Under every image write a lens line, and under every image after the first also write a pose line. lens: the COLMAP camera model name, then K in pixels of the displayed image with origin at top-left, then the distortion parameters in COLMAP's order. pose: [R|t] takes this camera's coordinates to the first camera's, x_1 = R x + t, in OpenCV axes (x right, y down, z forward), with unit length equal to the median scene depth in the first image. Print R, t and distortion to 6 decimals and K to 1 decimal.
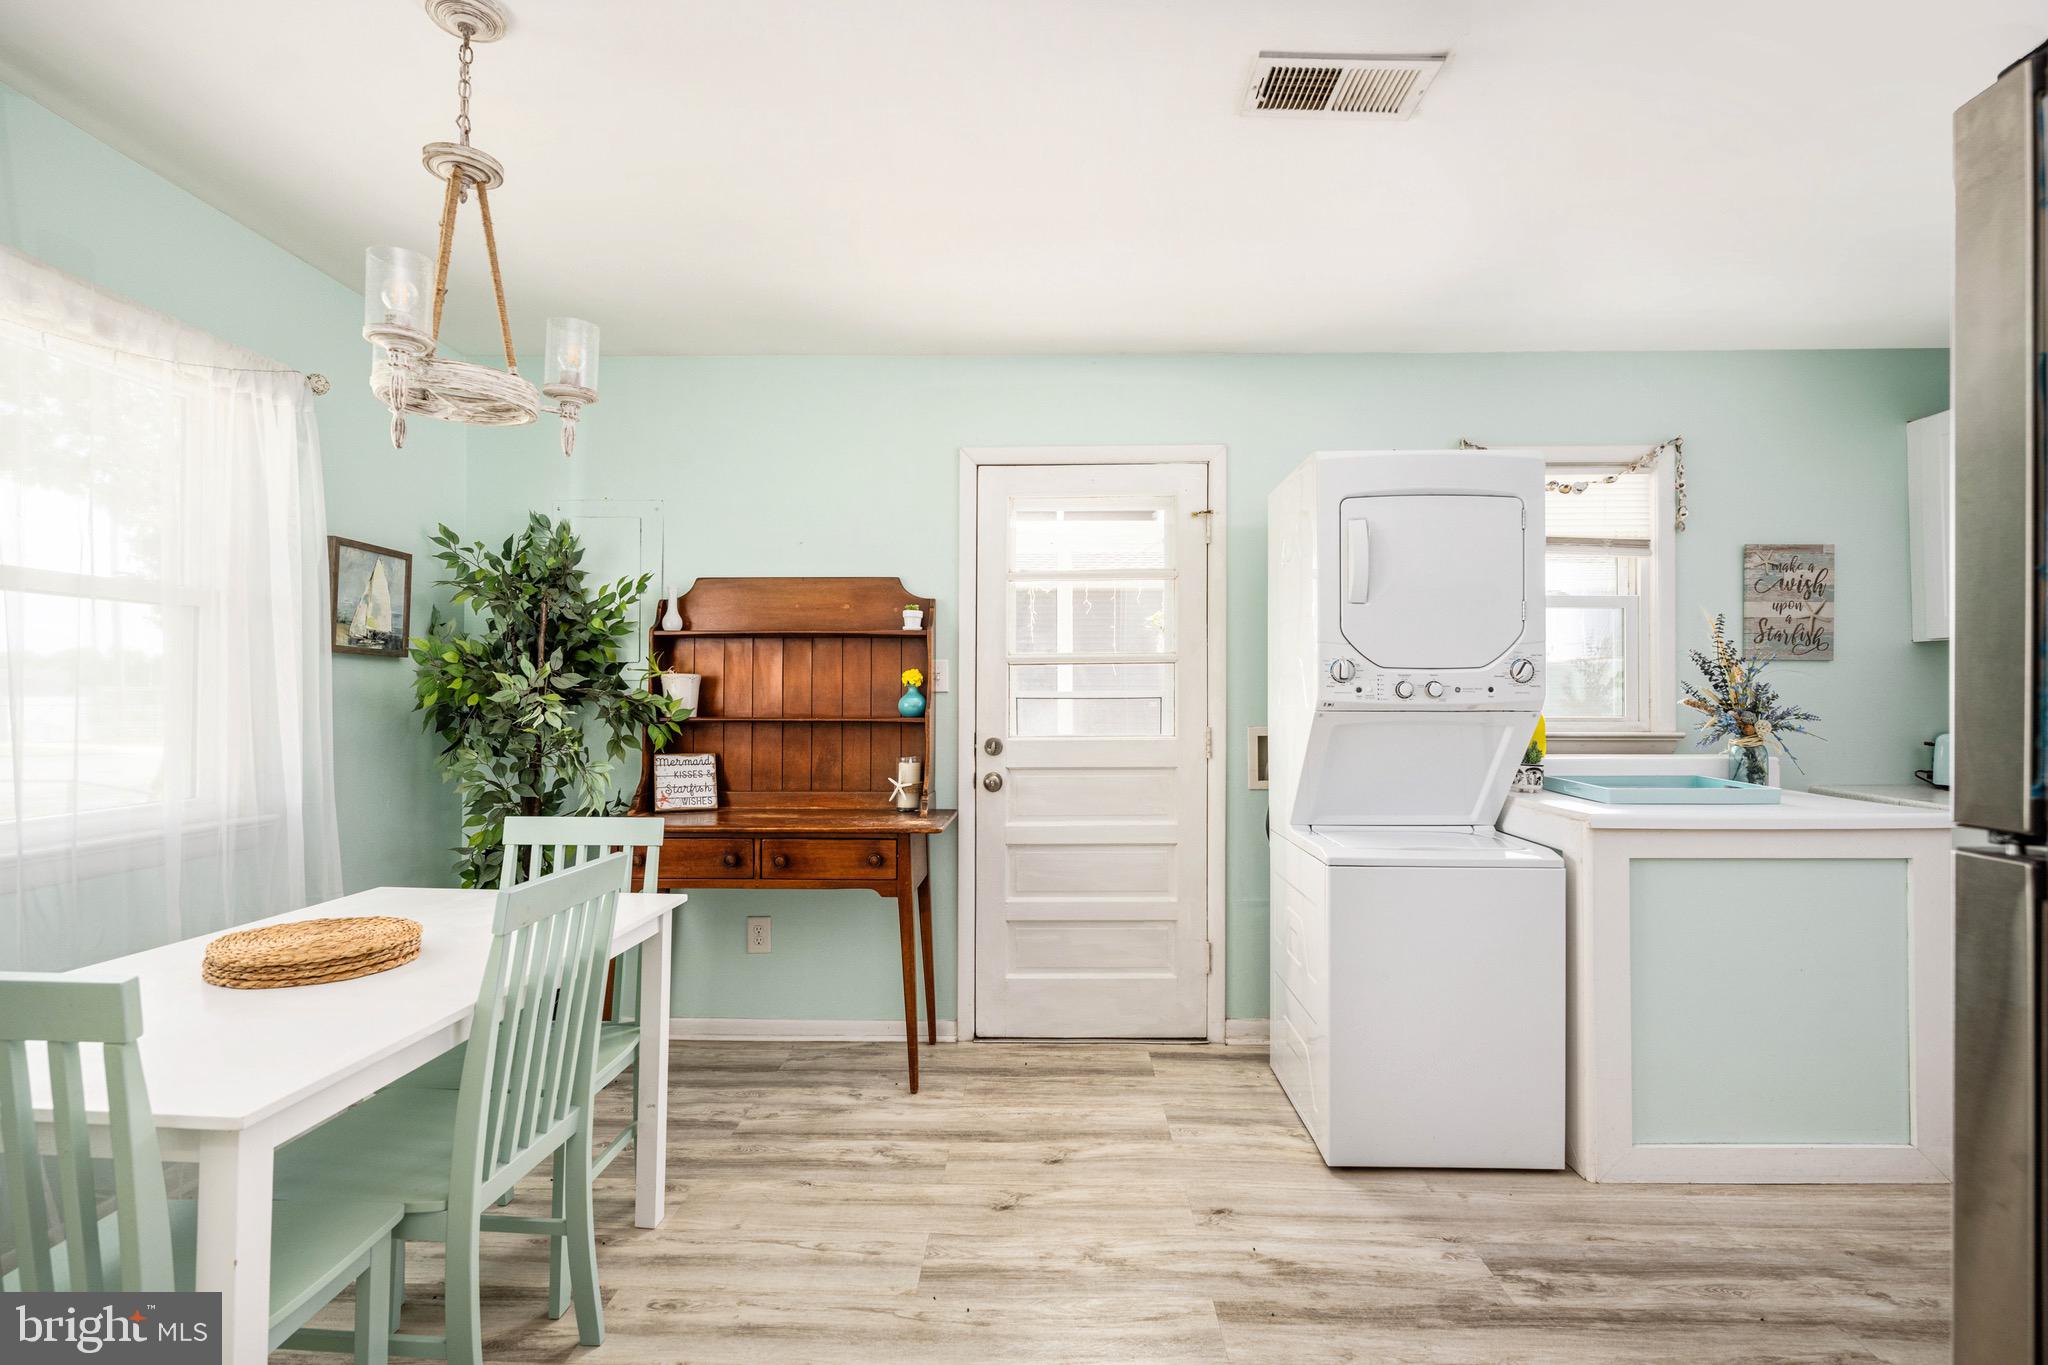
lens RADIAL K [[953.3, 0, 1034.8], [0, 953.3, 691.2], [0, 0, 1]] dist [0.000639, 0.000104]
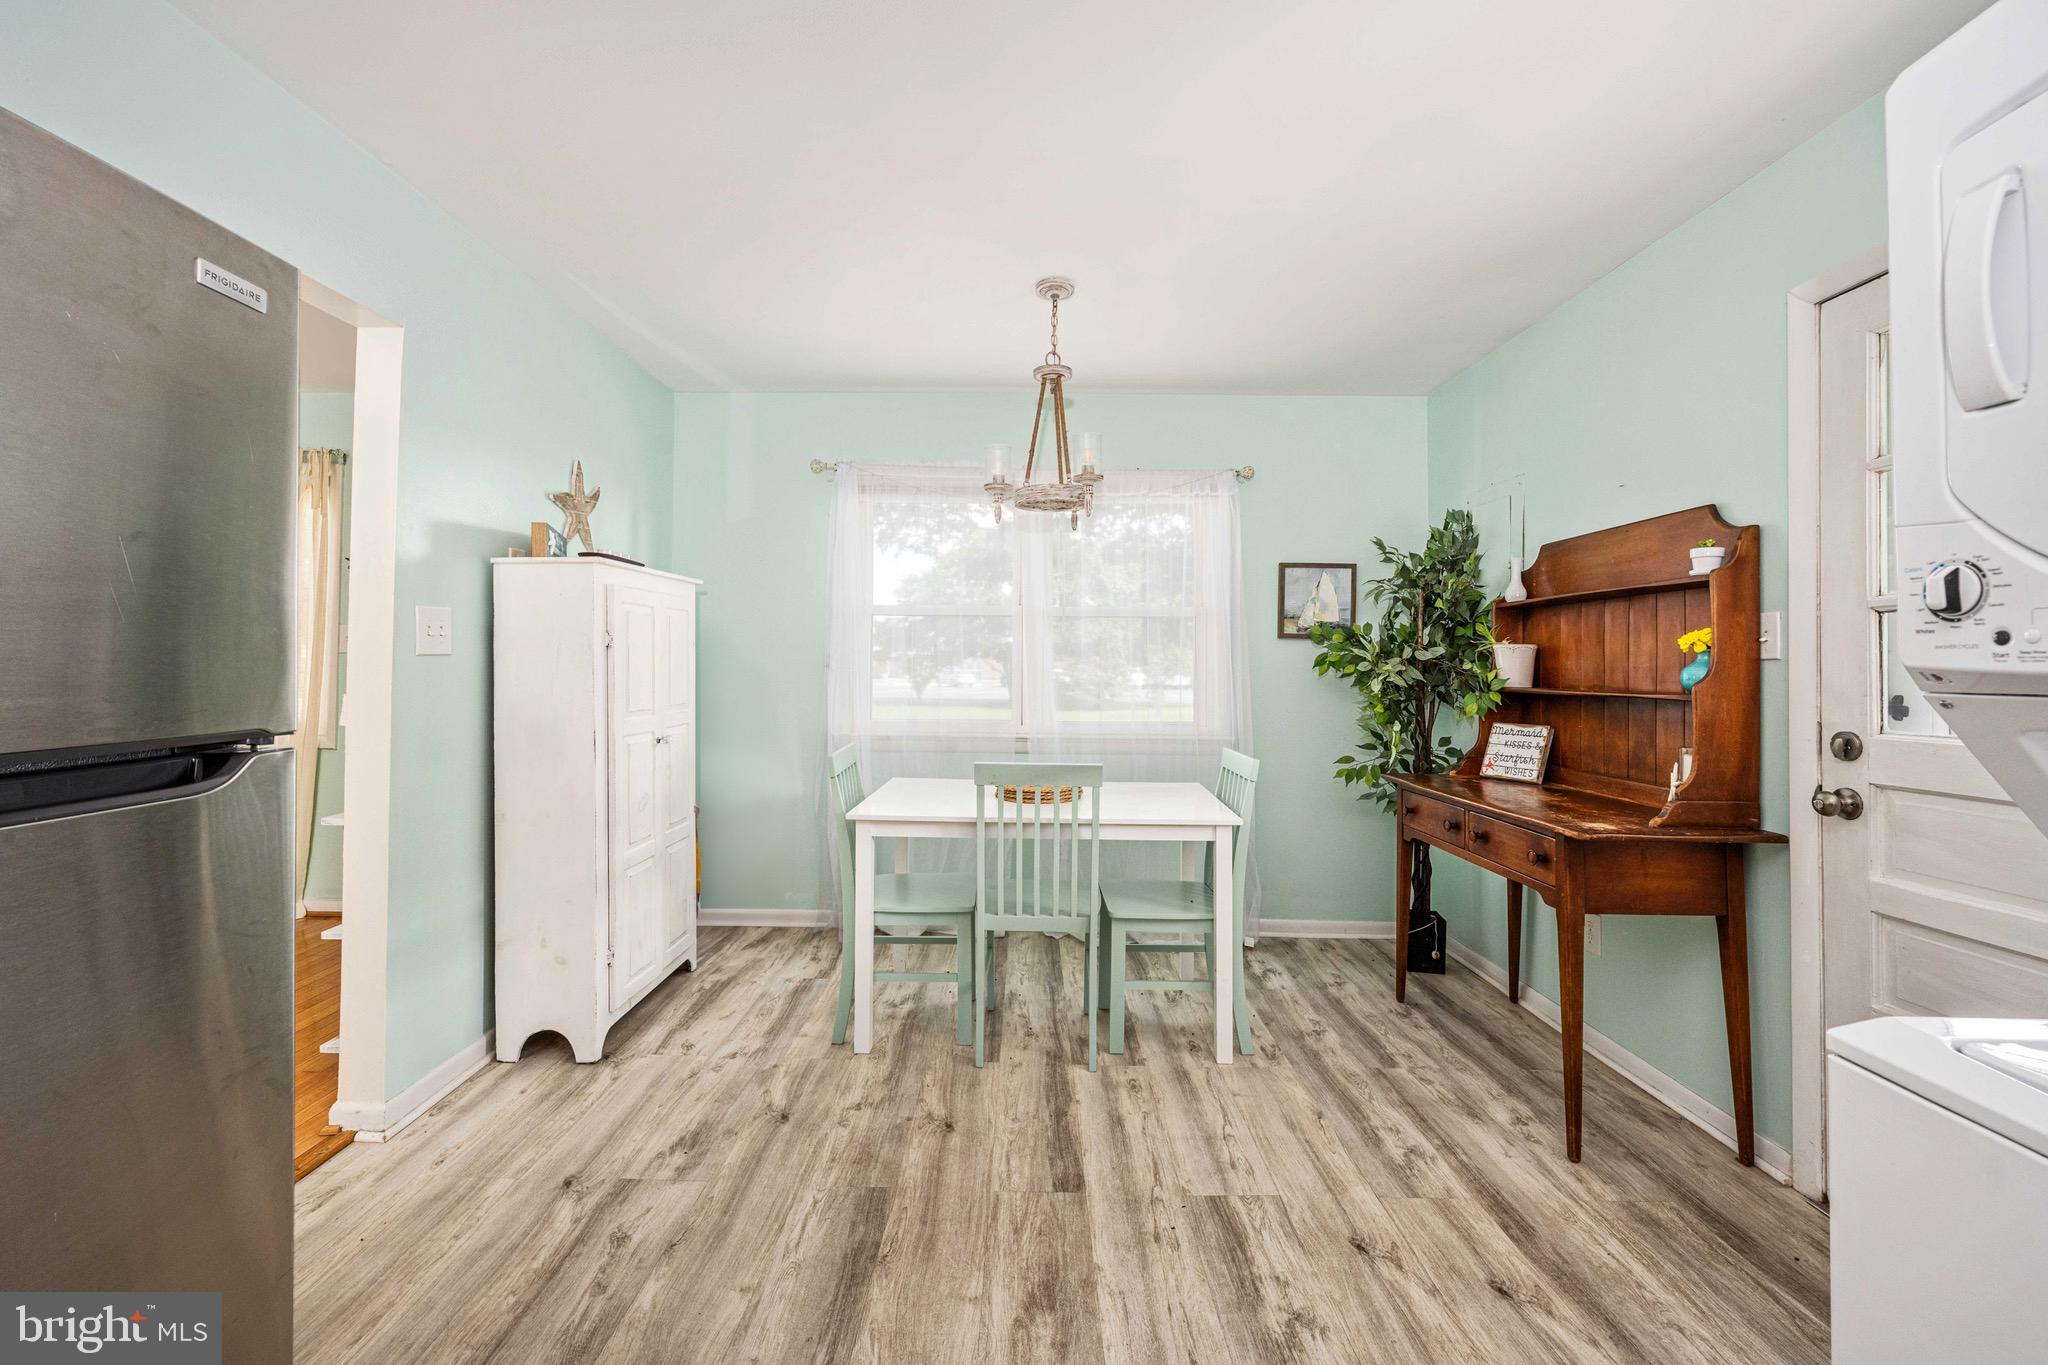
lens RADIAL K [[836.1, 0, 1020.5], [0, 836.1, 670.6], [0, 0, 1]] dist [0.000078, 0.000126]
pose [[0.006744, 0.000896, -0.999977, 0.547319], [0.001972, 0.999998, 0.000909, 0.008534], [0.999975, -0.001978, 0.006742, 0.511013]]
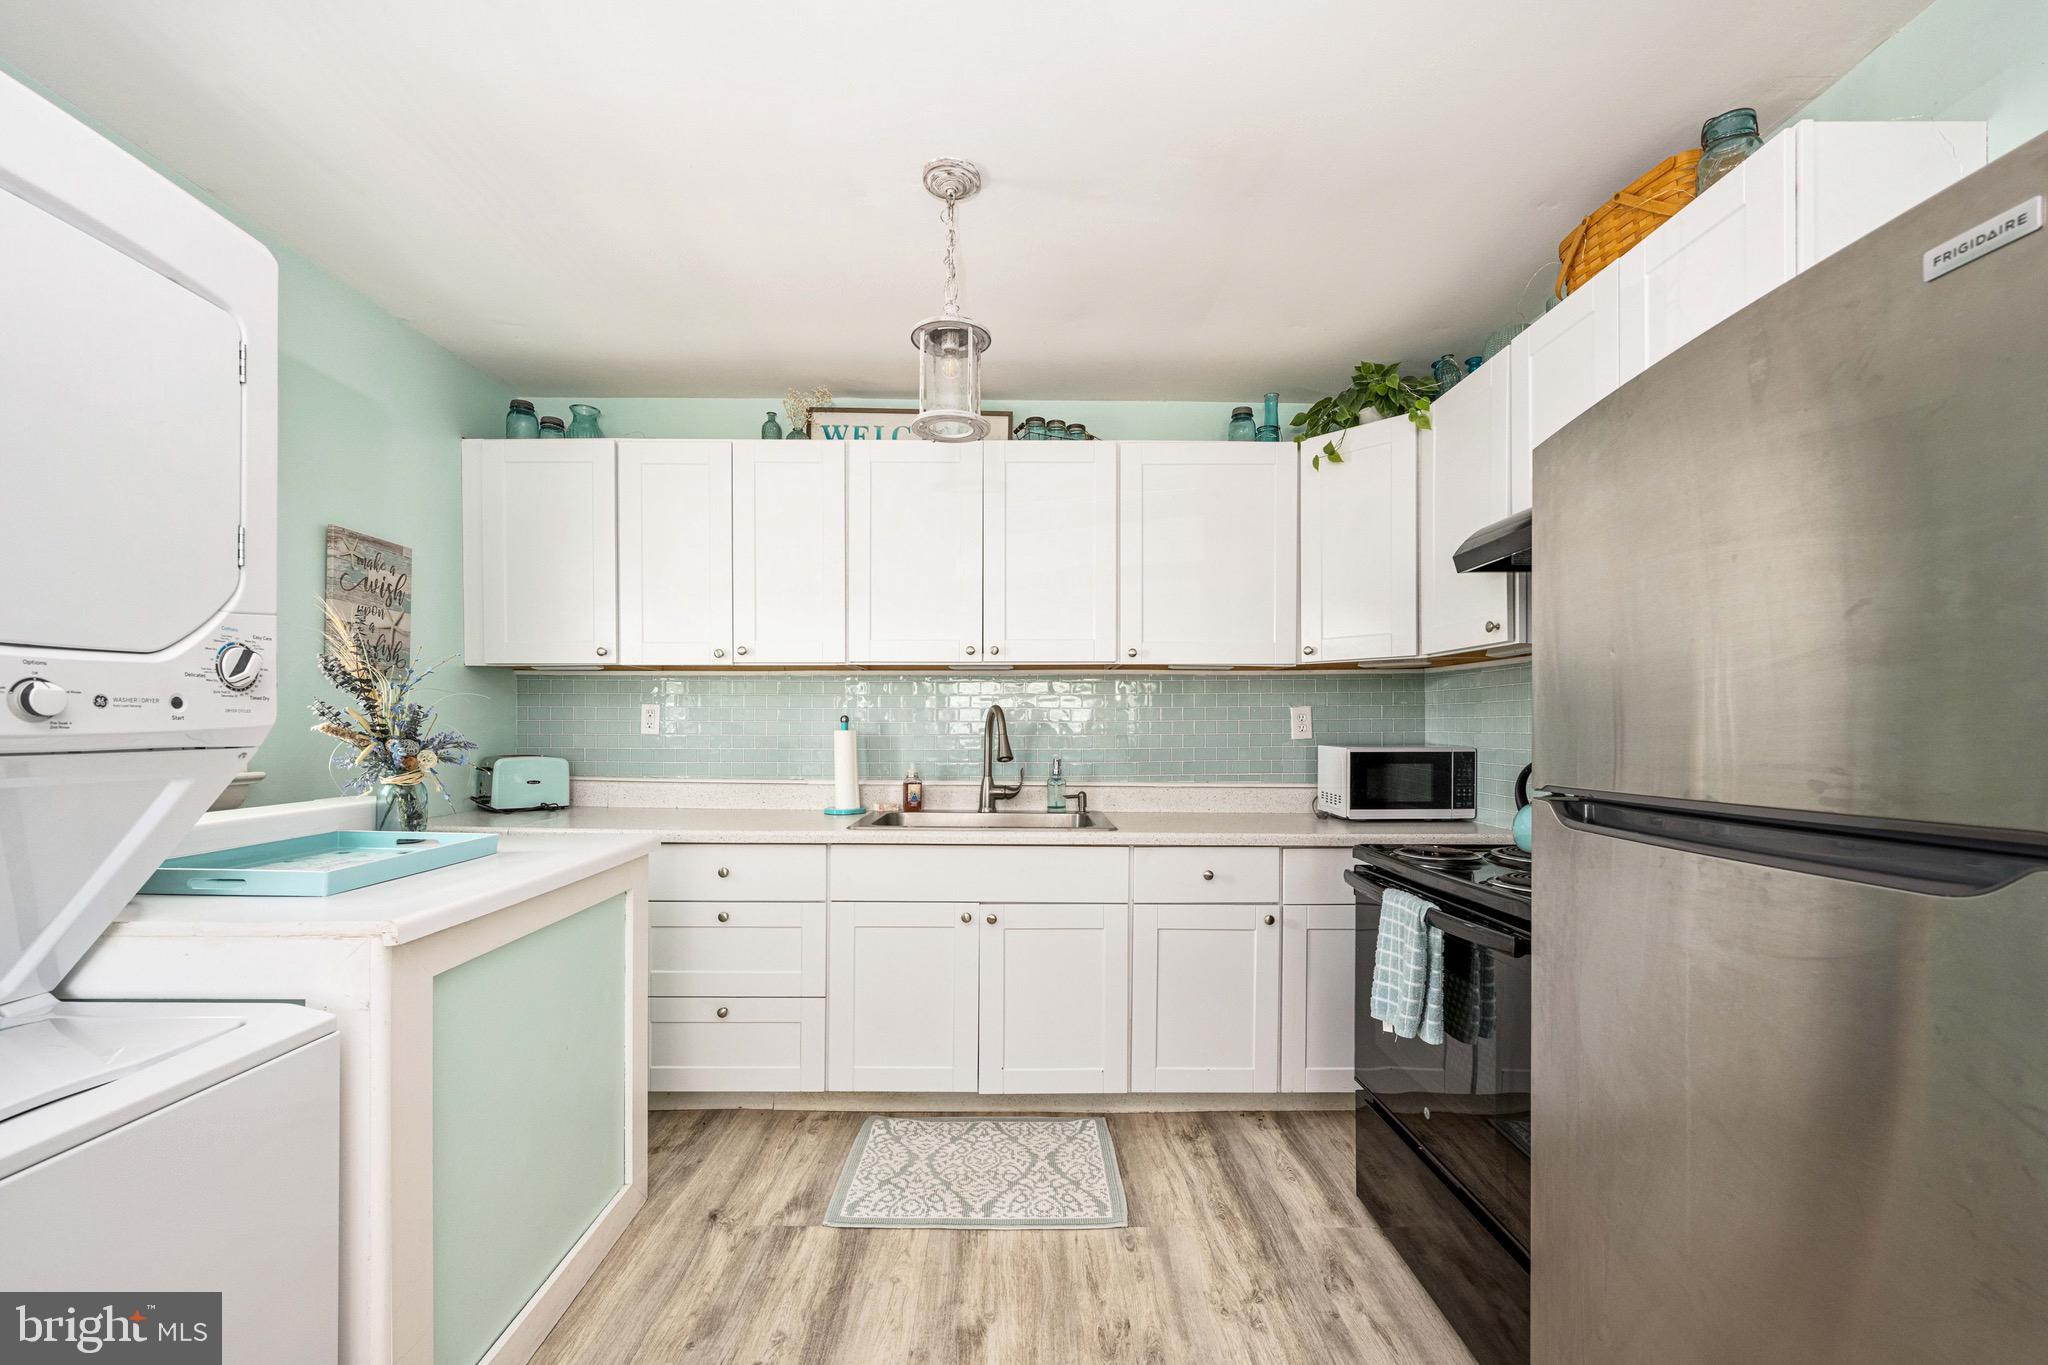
lens RADIAL K [[838.6, 0, 1021.3], [0, 838.6, 725.9], [0, 0, 1]] dist [0.000394, 0.000092]
pose [[-0.035706, -0.001776, 0.999361, 0.046781], [-0.007719, 0.999969, 0.001502, 0.004756], [-0.999333, -0.007661, -0.035719, 0.499758]]
